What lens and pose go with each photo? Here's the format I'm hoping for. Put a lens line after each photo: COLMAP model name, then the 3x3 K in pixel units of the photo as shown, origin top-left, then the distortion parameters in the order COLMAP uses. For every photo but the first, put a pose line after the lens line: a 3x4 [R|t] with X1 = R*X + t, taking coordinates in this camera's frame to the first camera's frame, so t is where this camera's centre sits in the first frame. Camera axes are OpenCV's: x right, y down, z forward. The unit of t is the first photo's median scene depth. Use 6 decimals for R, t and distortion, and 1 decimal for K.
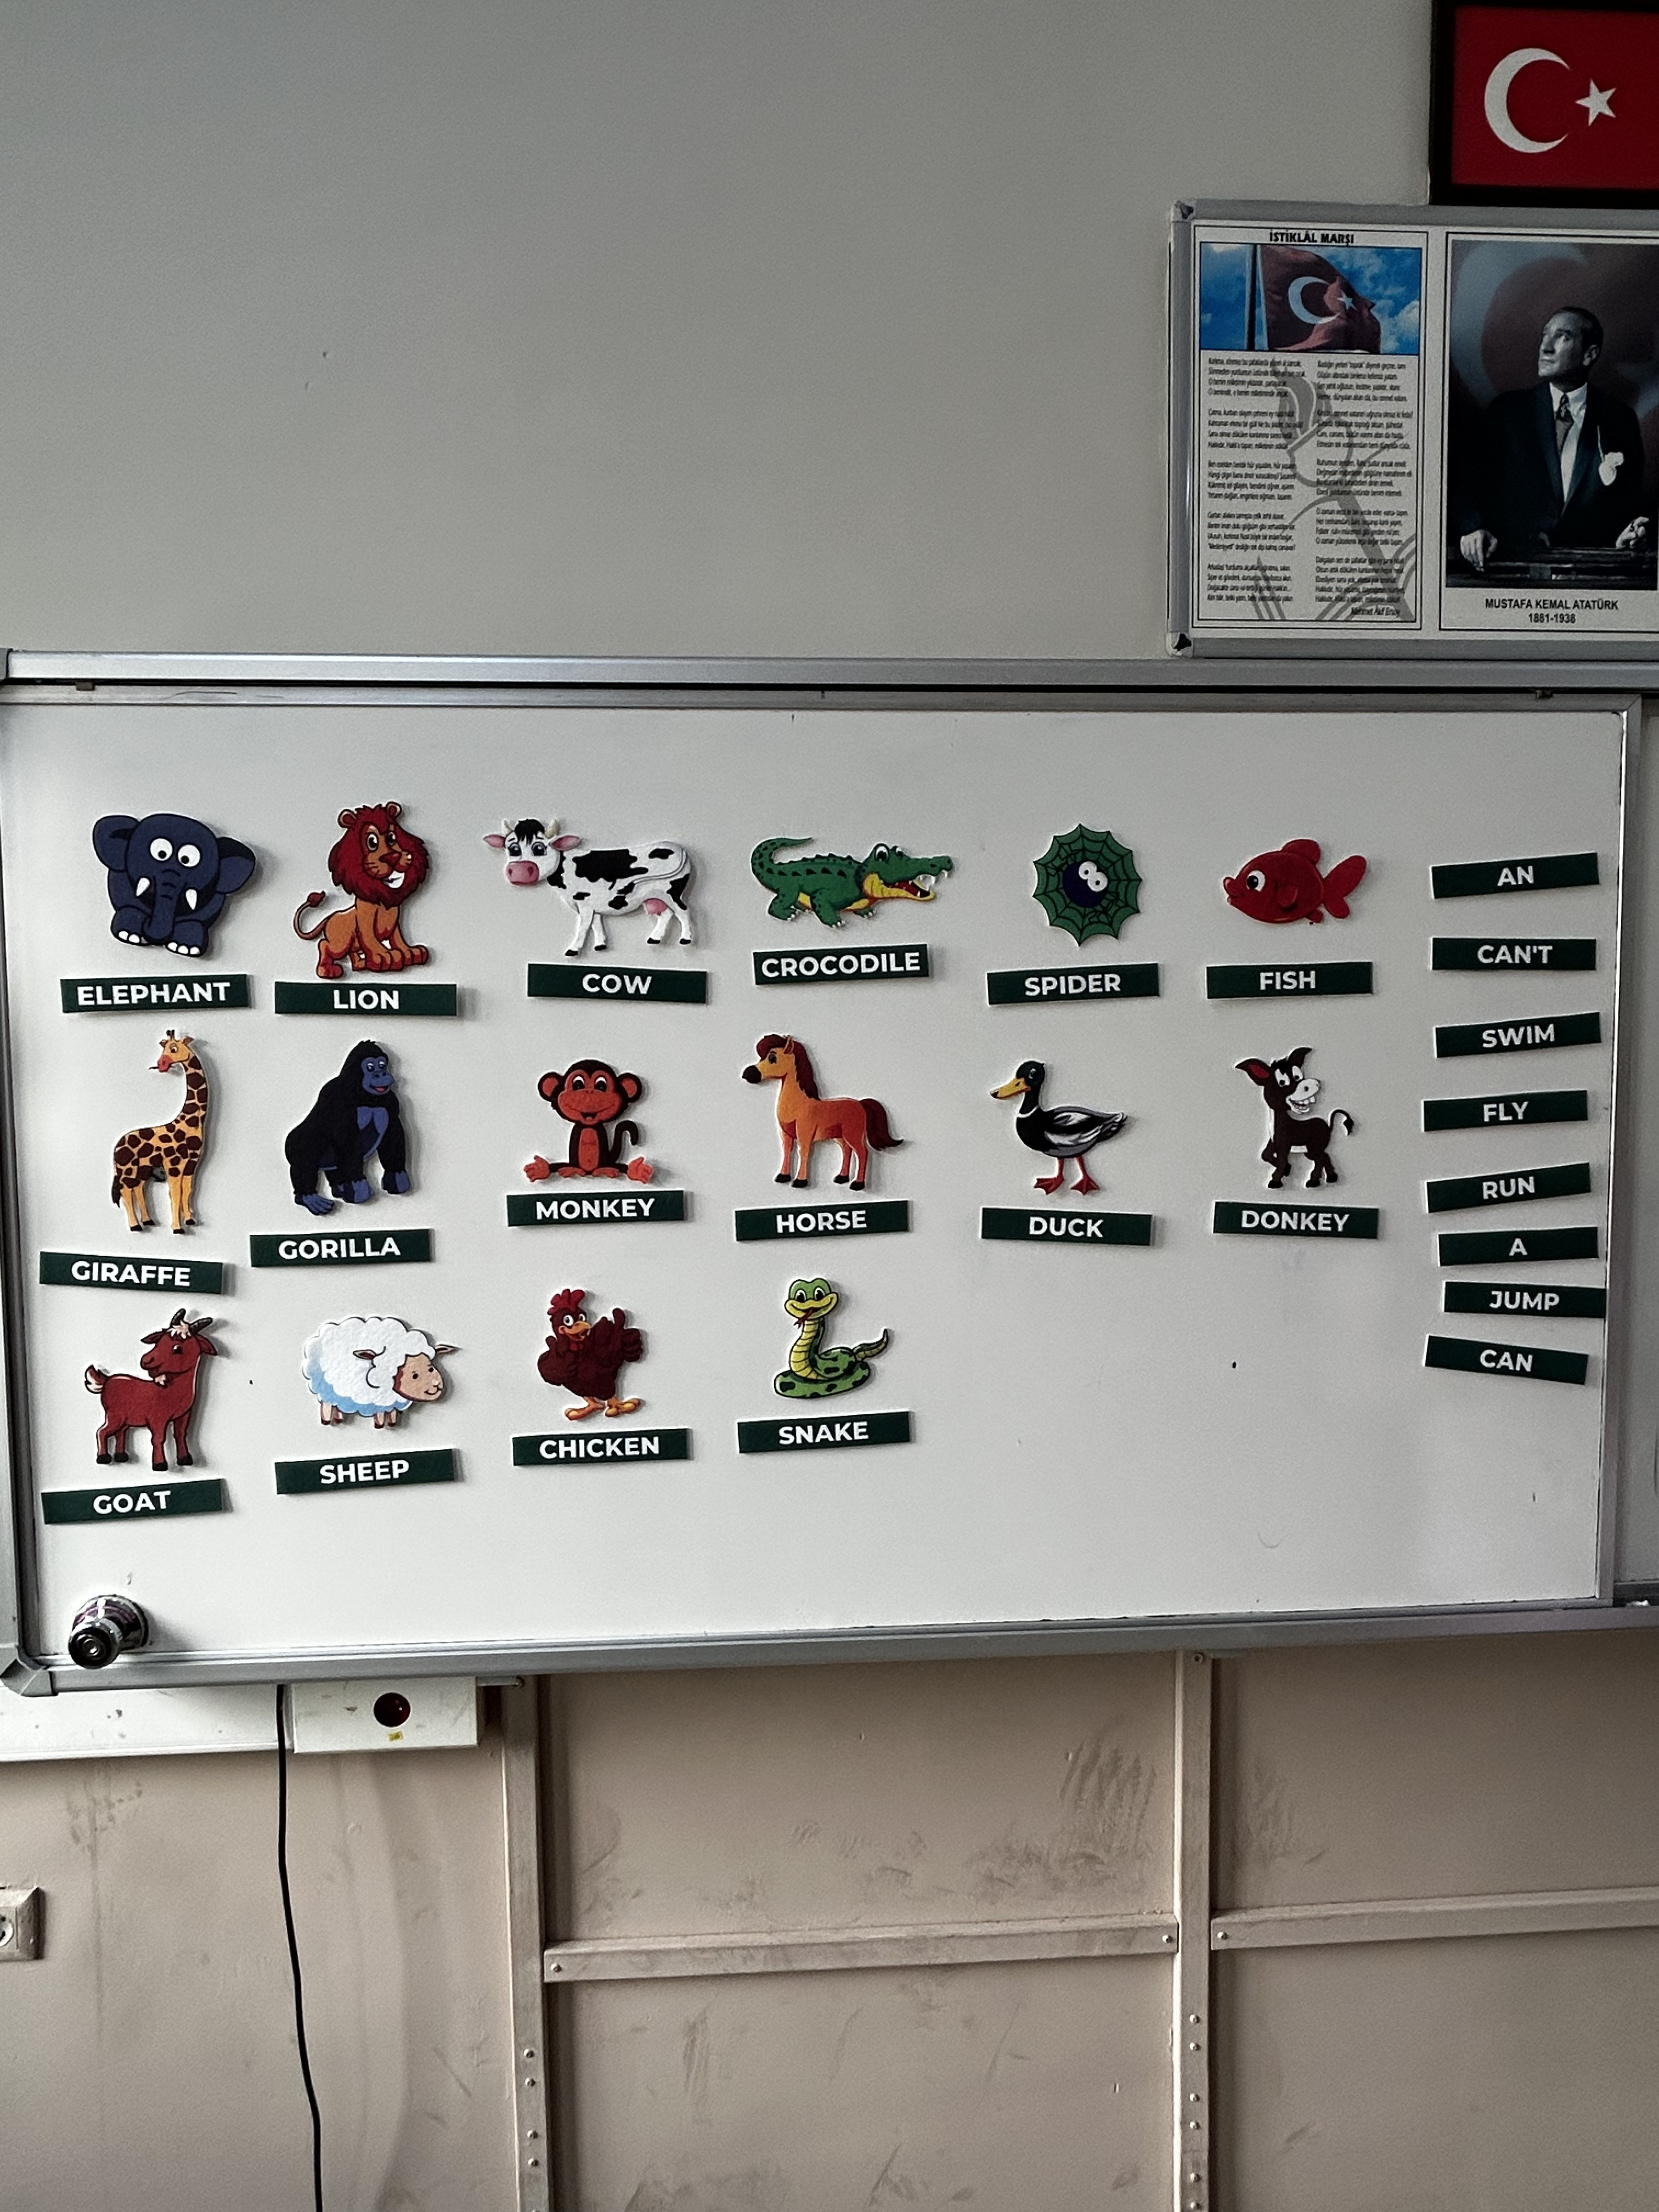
lens RADIAL K [[1338.8, 0, 842.6], [0, 1338.8, 1089.6], [0, 0, 1]] dist [-0.018326, 0.013538]
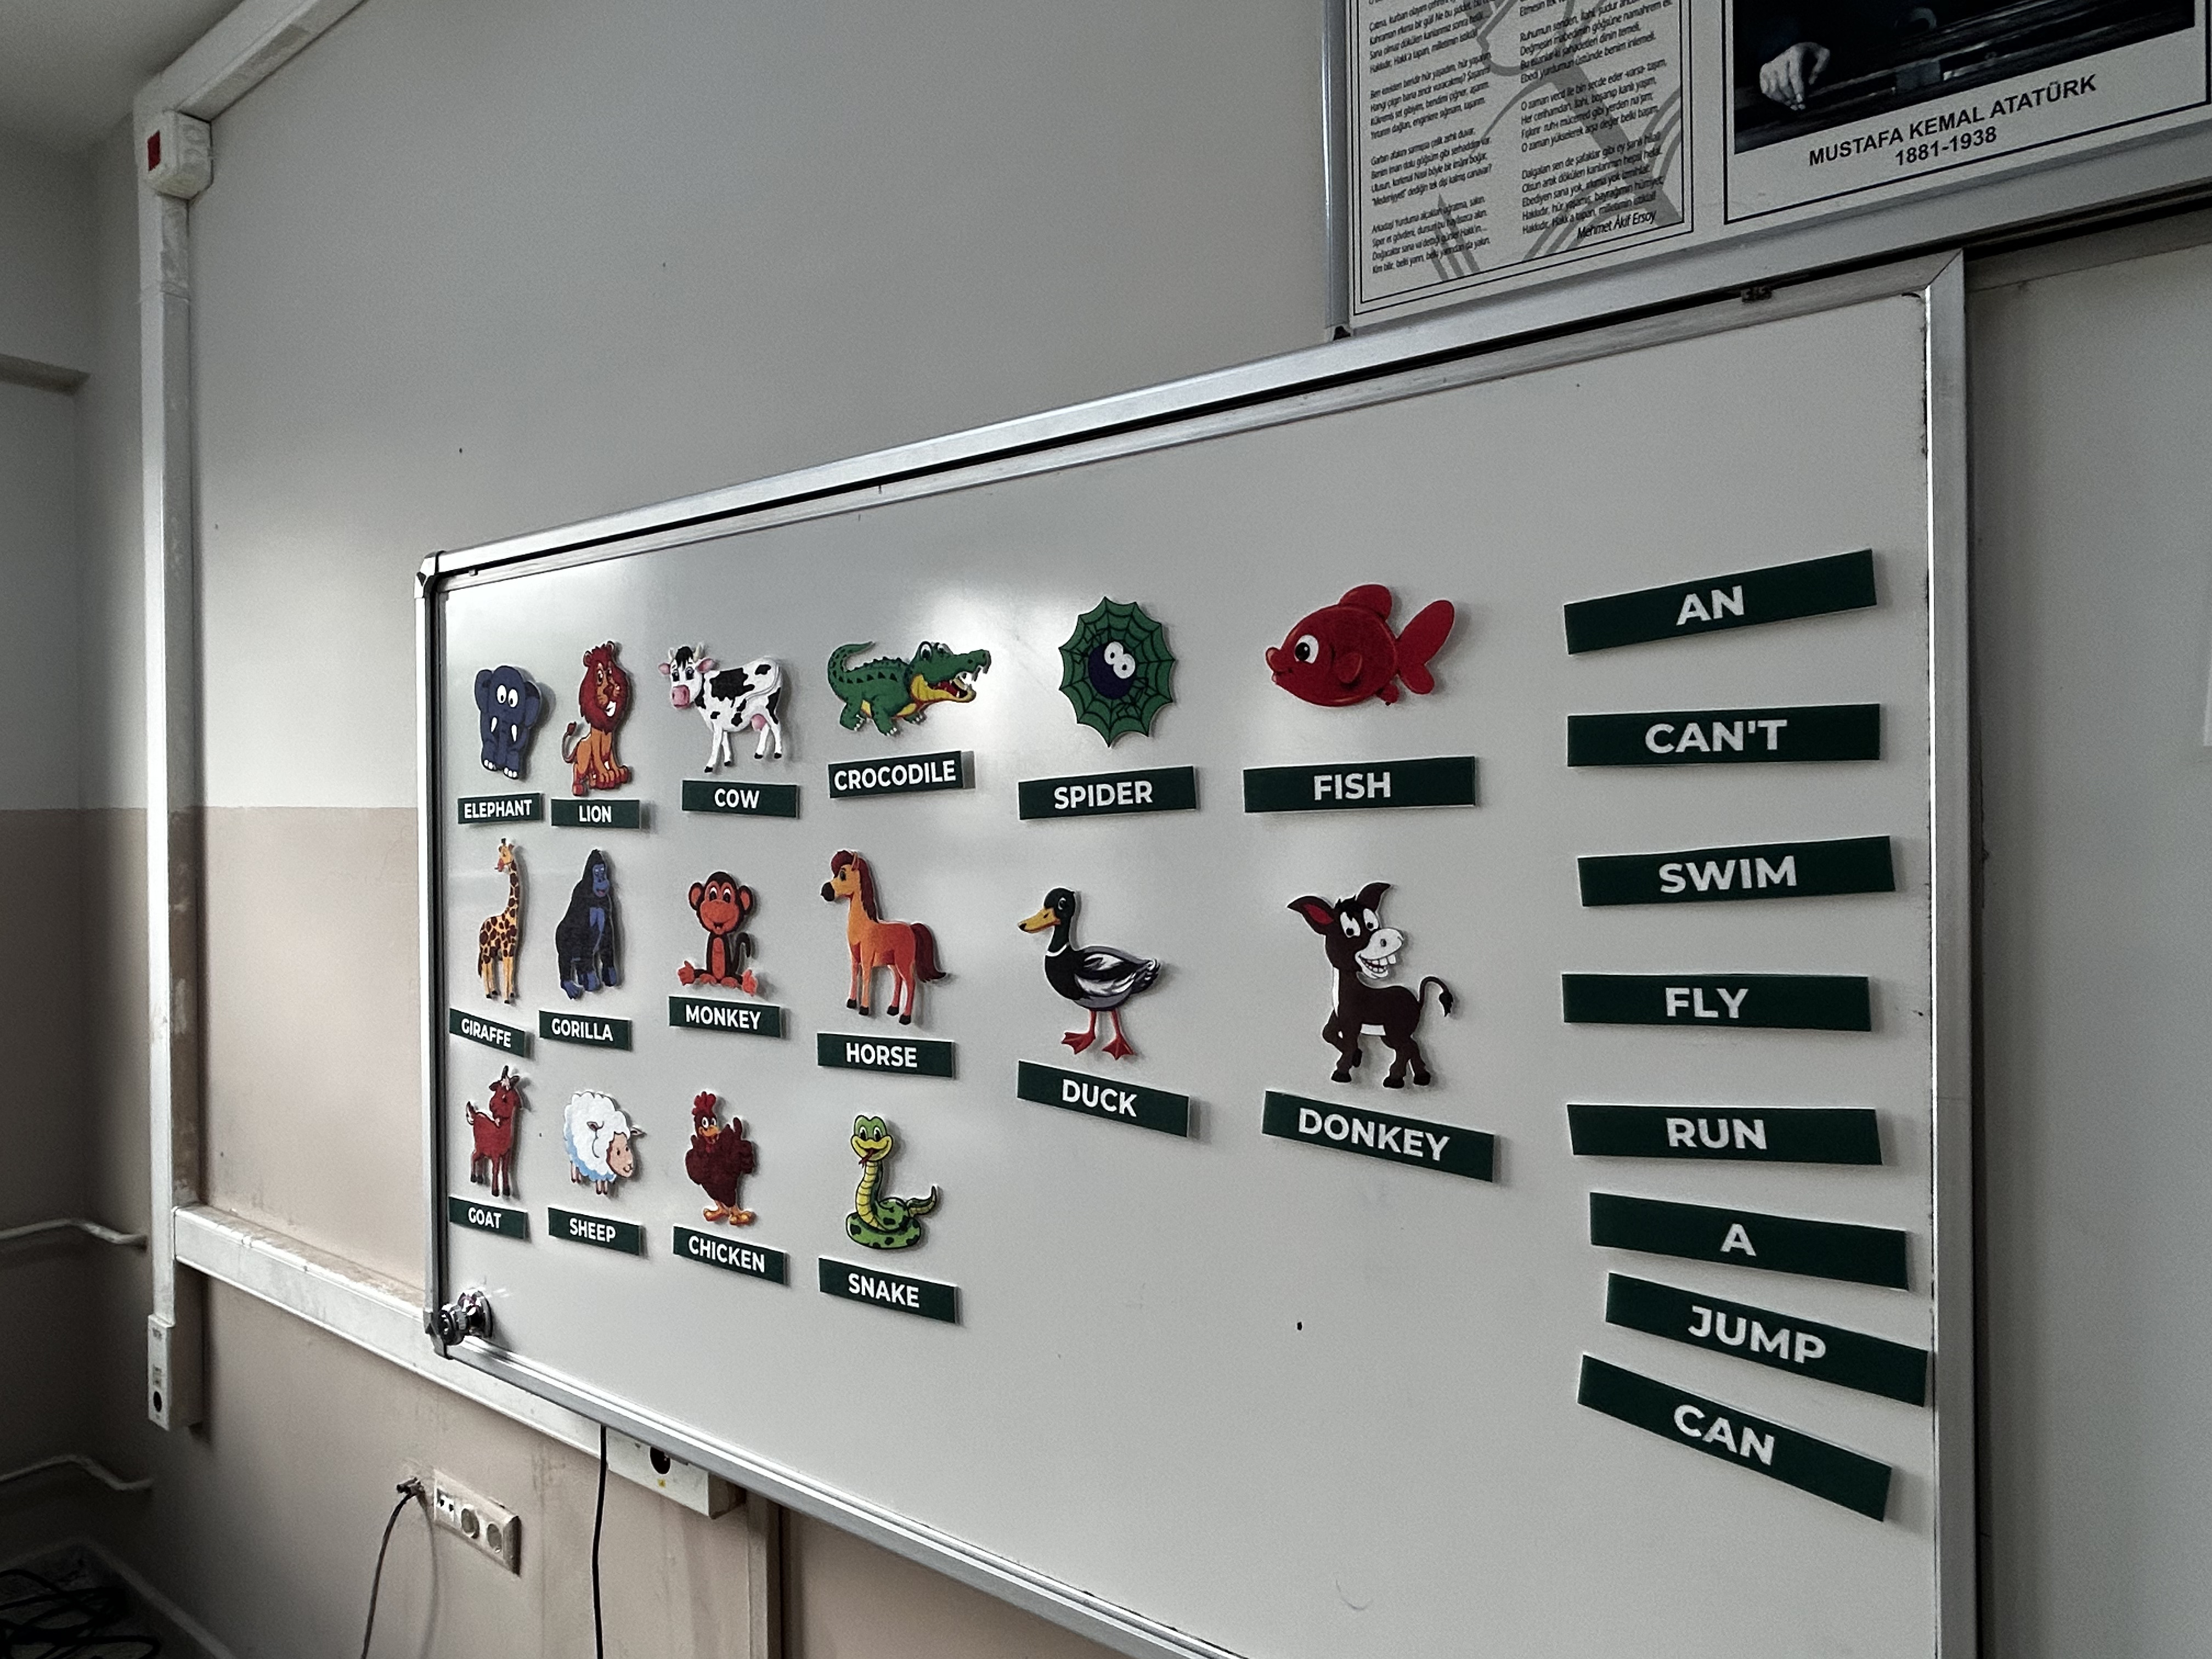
lens RADIAL K [[1338.8, 0, 1097.7], [0, 1338.8, 813.8], [0, 0, 1]] dist [-0.018326, 0.013538]
pose [[0.769730, 0.000307, -0.638369, 0.629665], [-0.035940, 0.998435, -0.042856, -0.030080], [0.637356, 0.055931, 0.768537, 0.349887]]
